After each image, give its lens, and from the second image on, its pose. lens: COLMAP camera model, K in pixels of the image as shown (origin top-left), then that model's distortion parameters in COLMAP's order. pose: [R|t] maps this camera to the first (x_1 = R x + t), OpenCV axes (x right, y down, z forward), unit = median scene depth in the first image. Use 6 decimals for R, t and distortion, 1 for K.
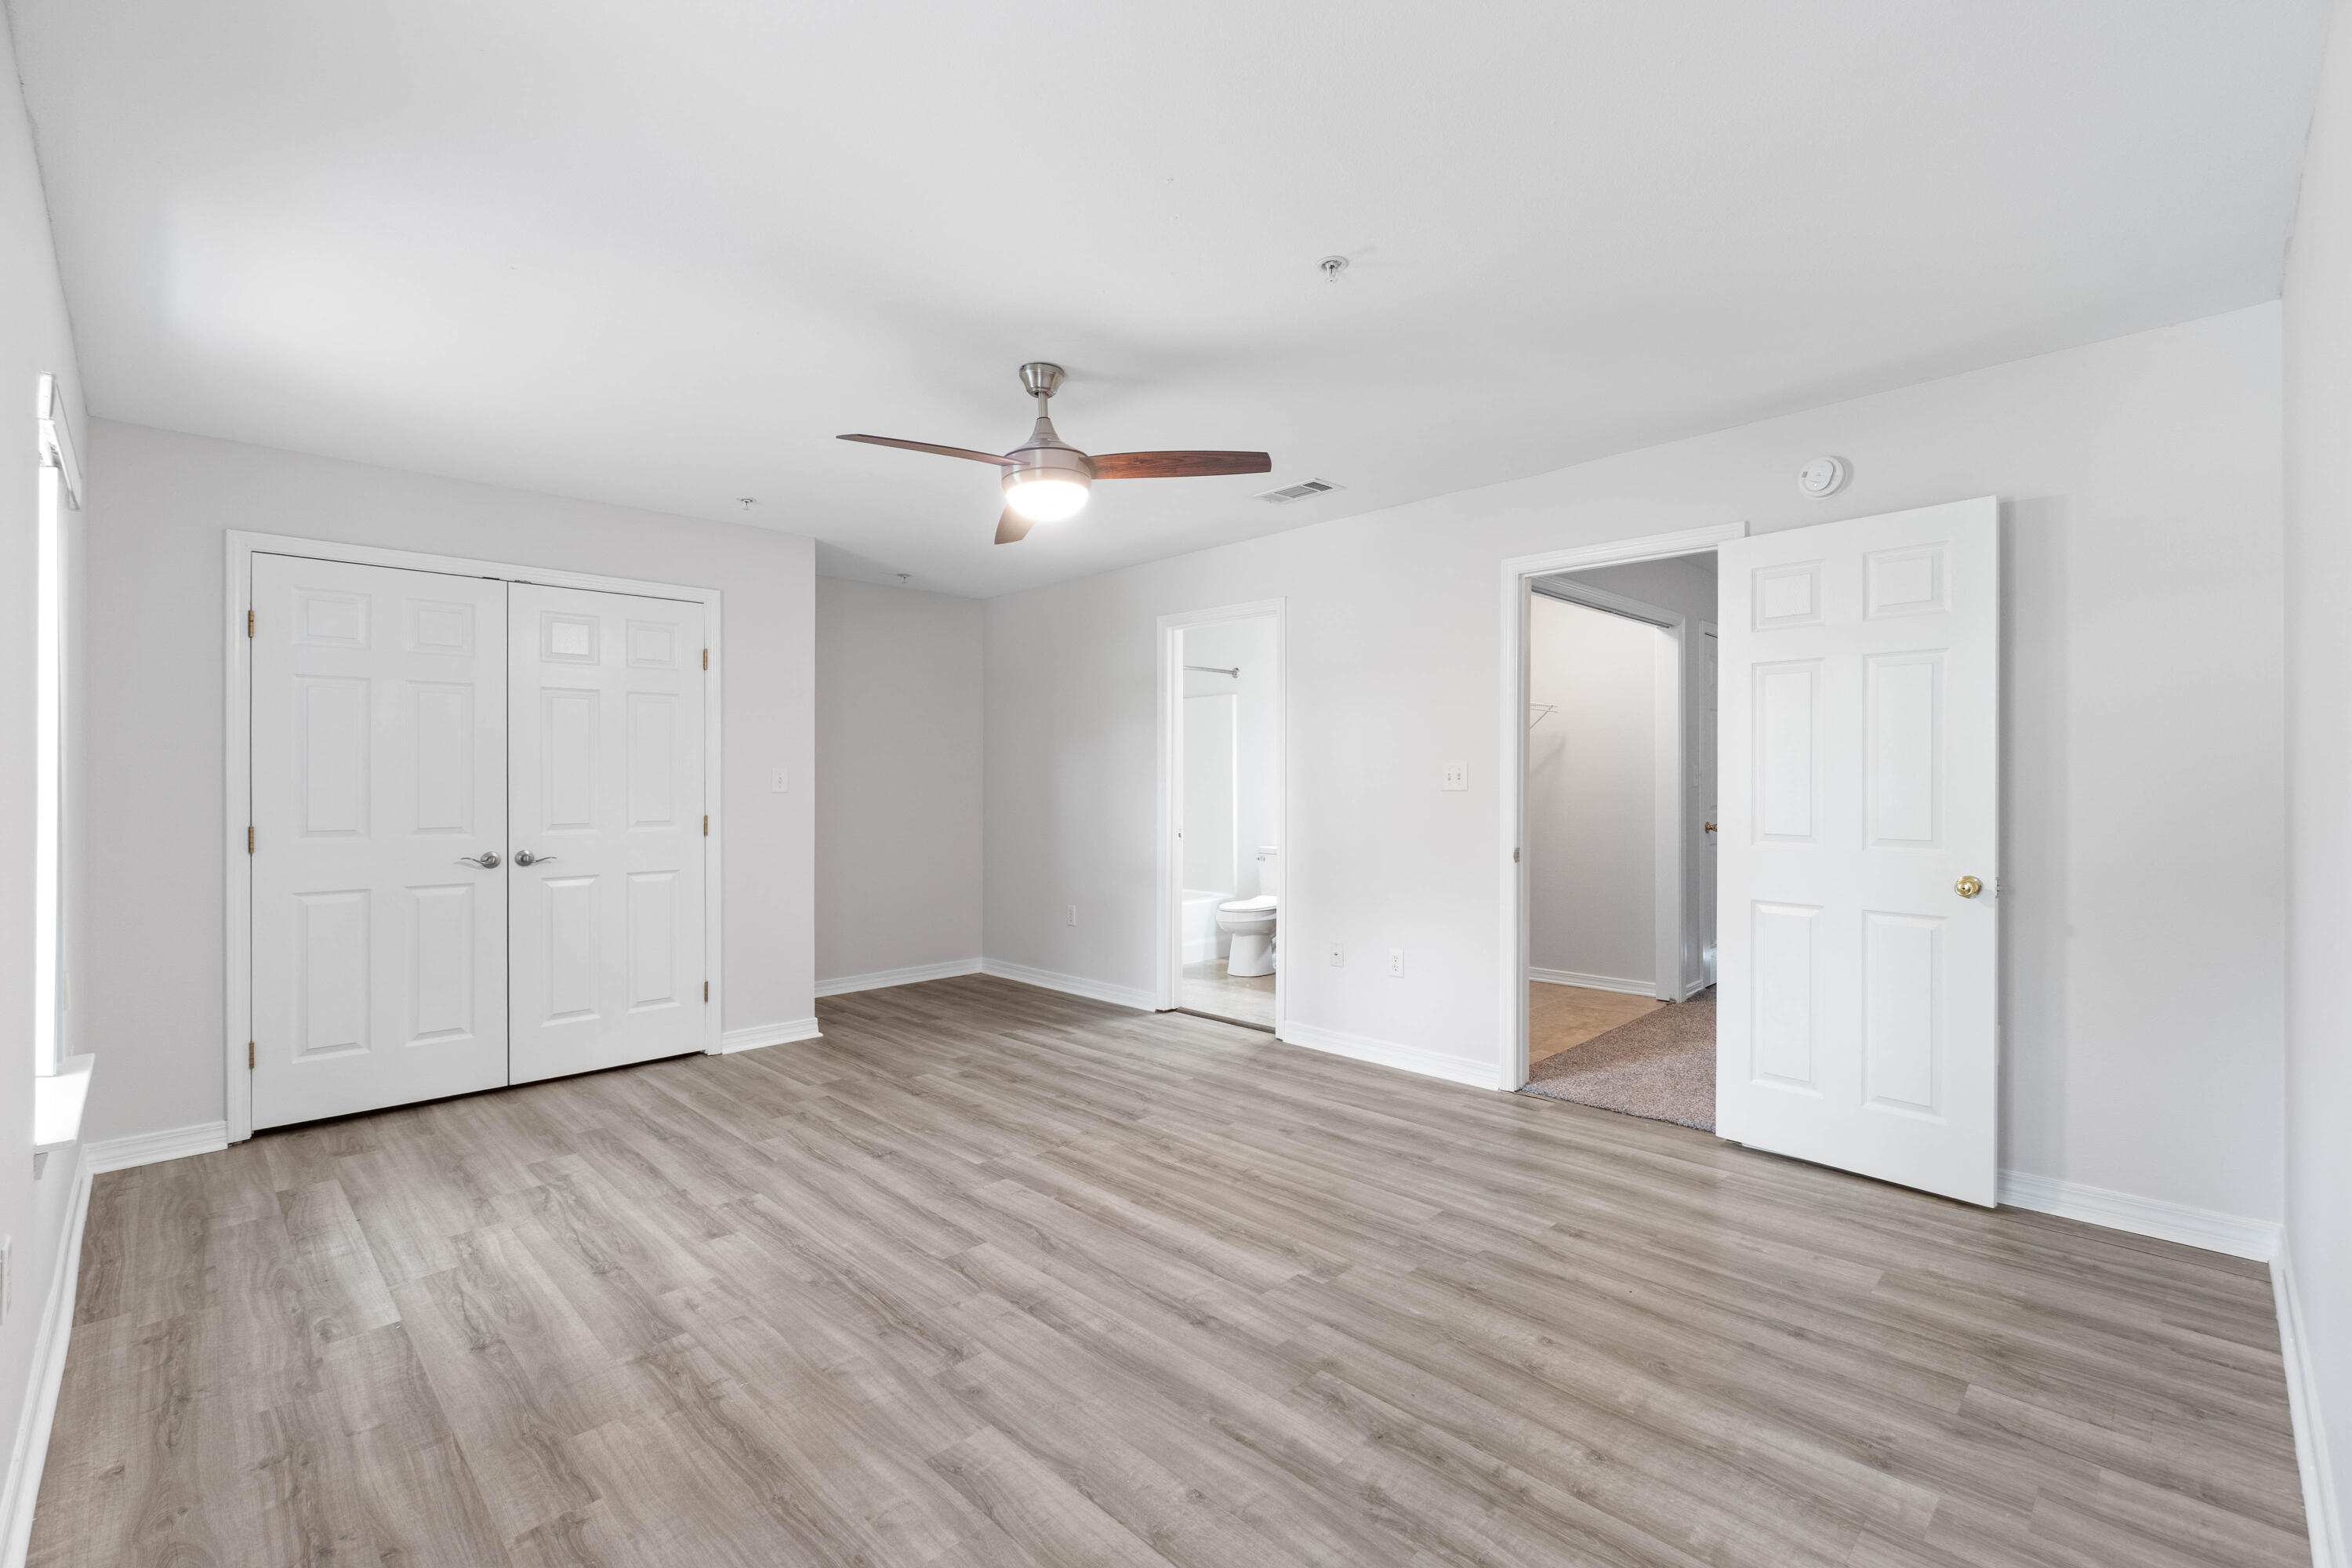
lens RADIAL K [[1019.7, 0, 1168.2], [0, 1019.7, 782.1], [0, 0, 1]] dist [-0.002369, 0.000235]
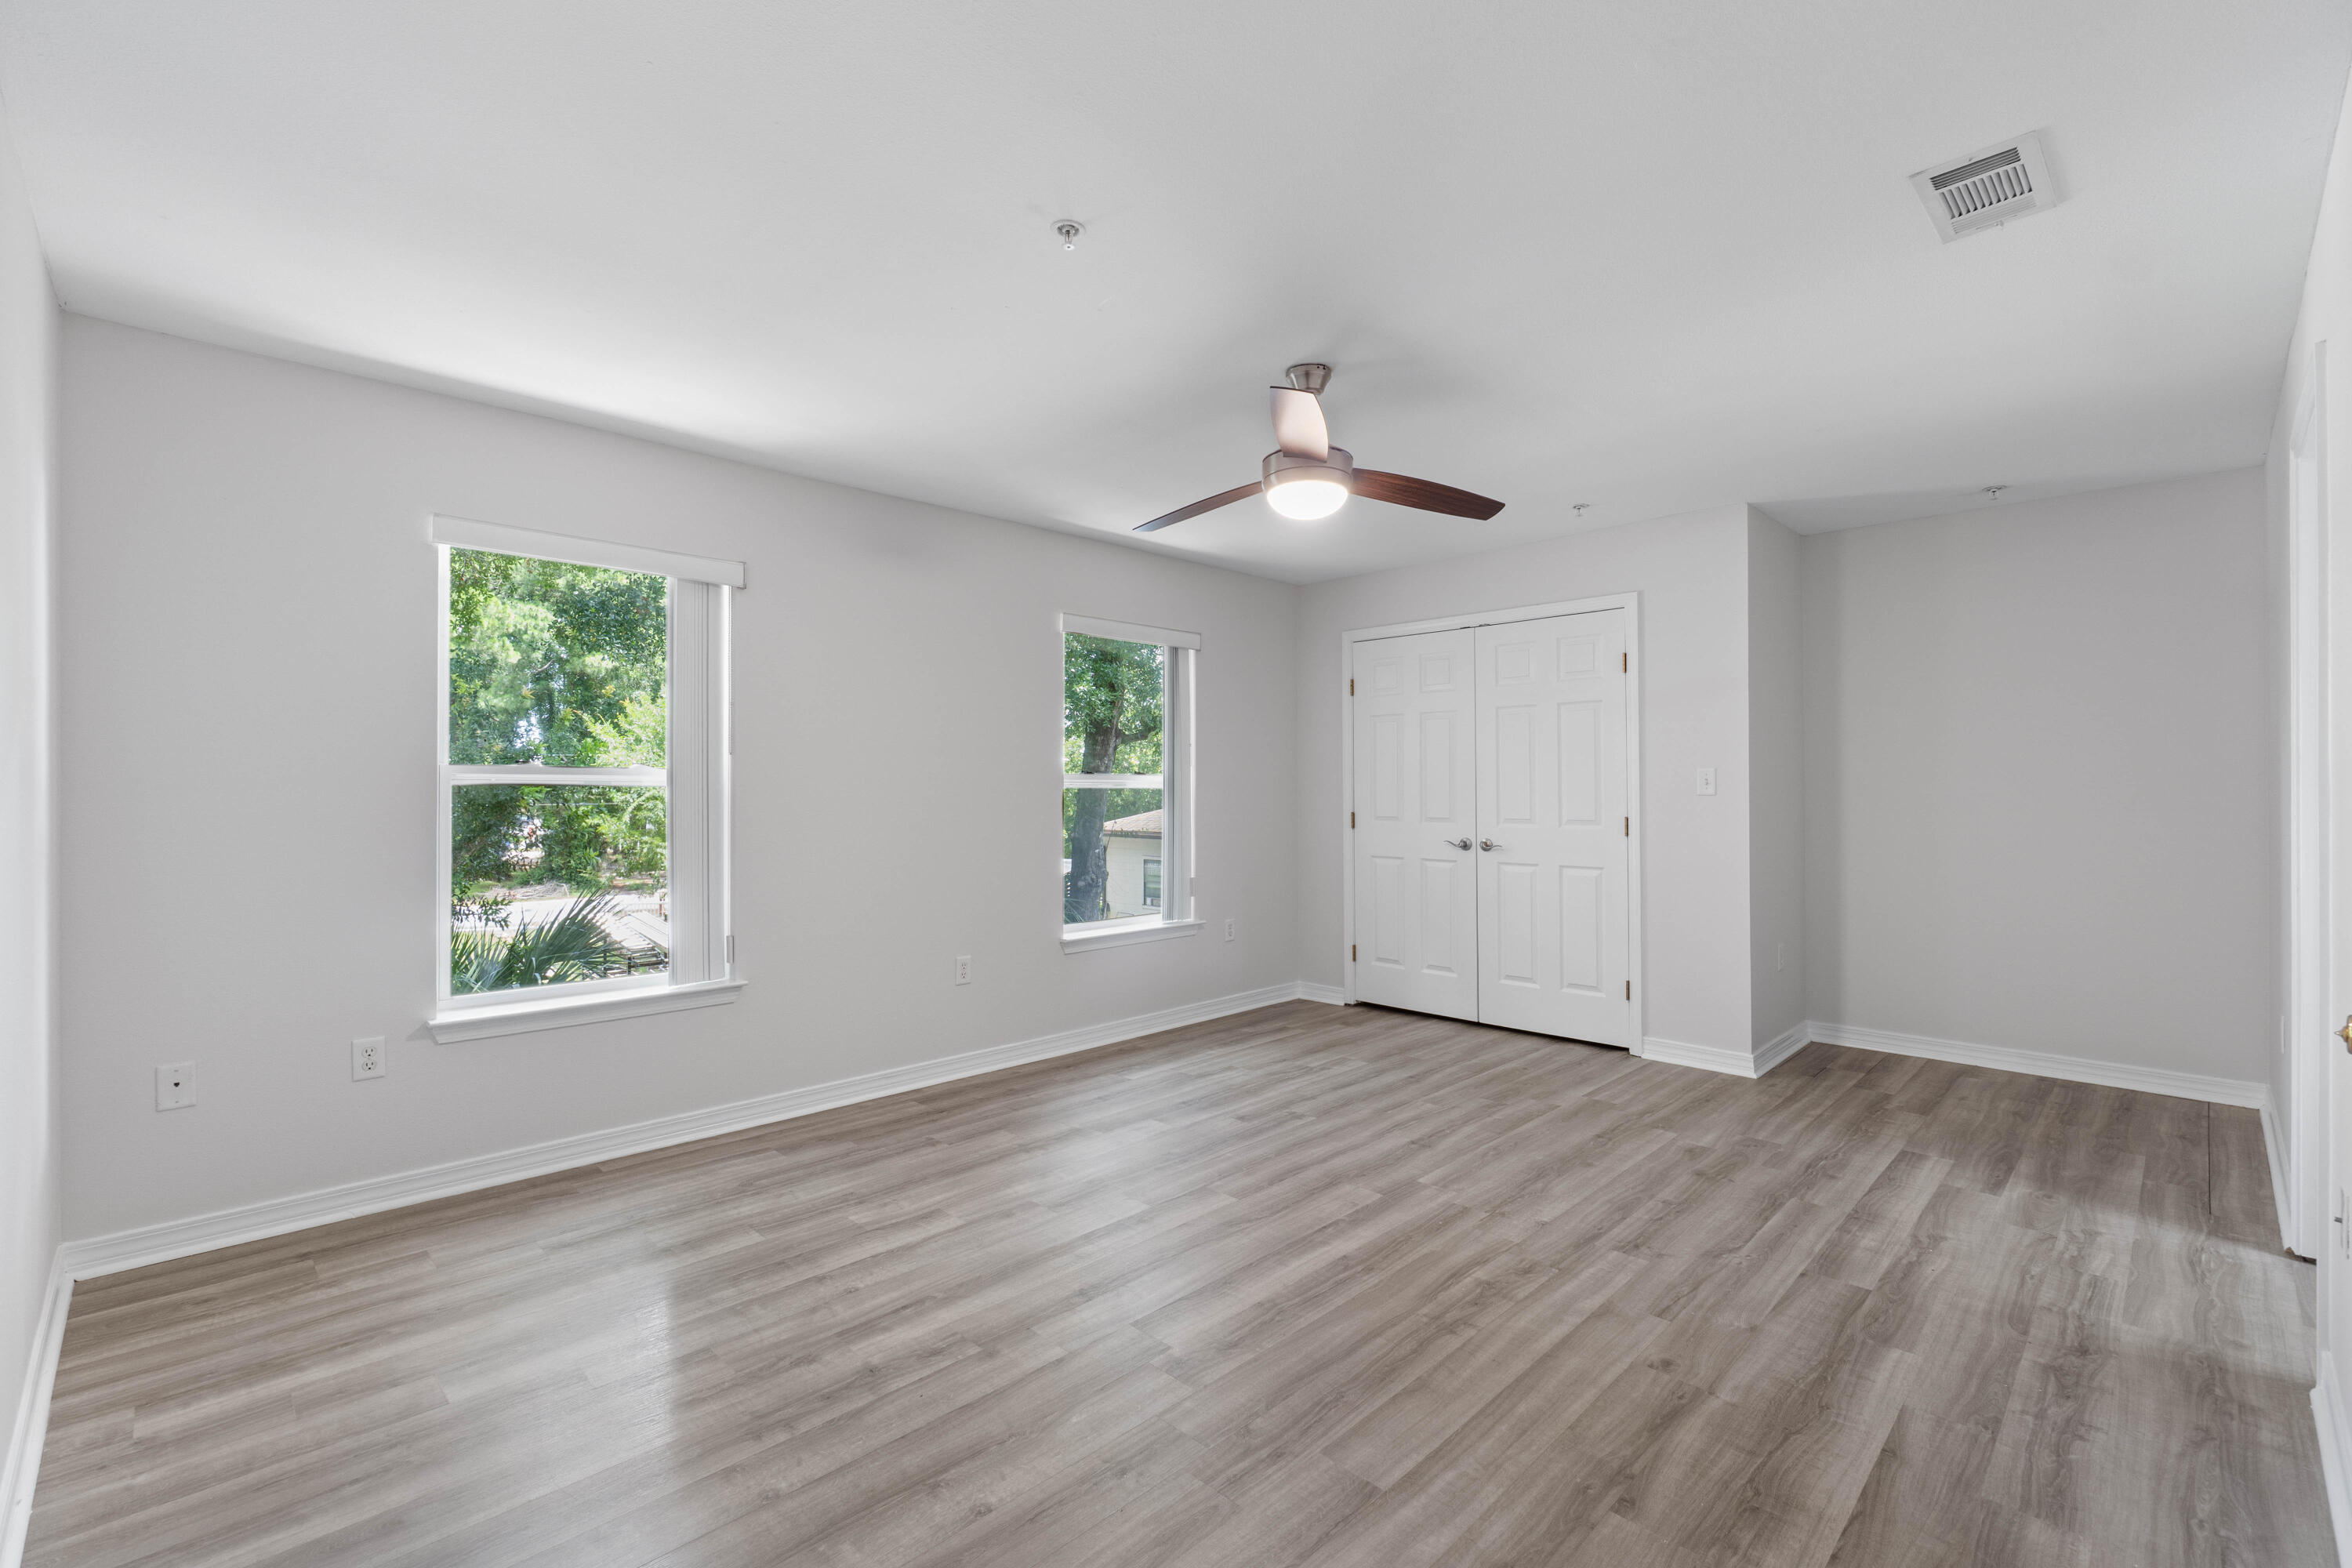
lens RADIAL K [[1019.7, 0, 1201.6], [0, 1019.7, 794.3], [0, 0, 1]] dist [-0.002369, 0.000235]
pose [[0.022294, 0.010641, -0.999695, 0.721600], [0.002471, 0.999940, 0.010698, -0.002886], [0.999748, -0.002709, 0.022266, 0.725216]]
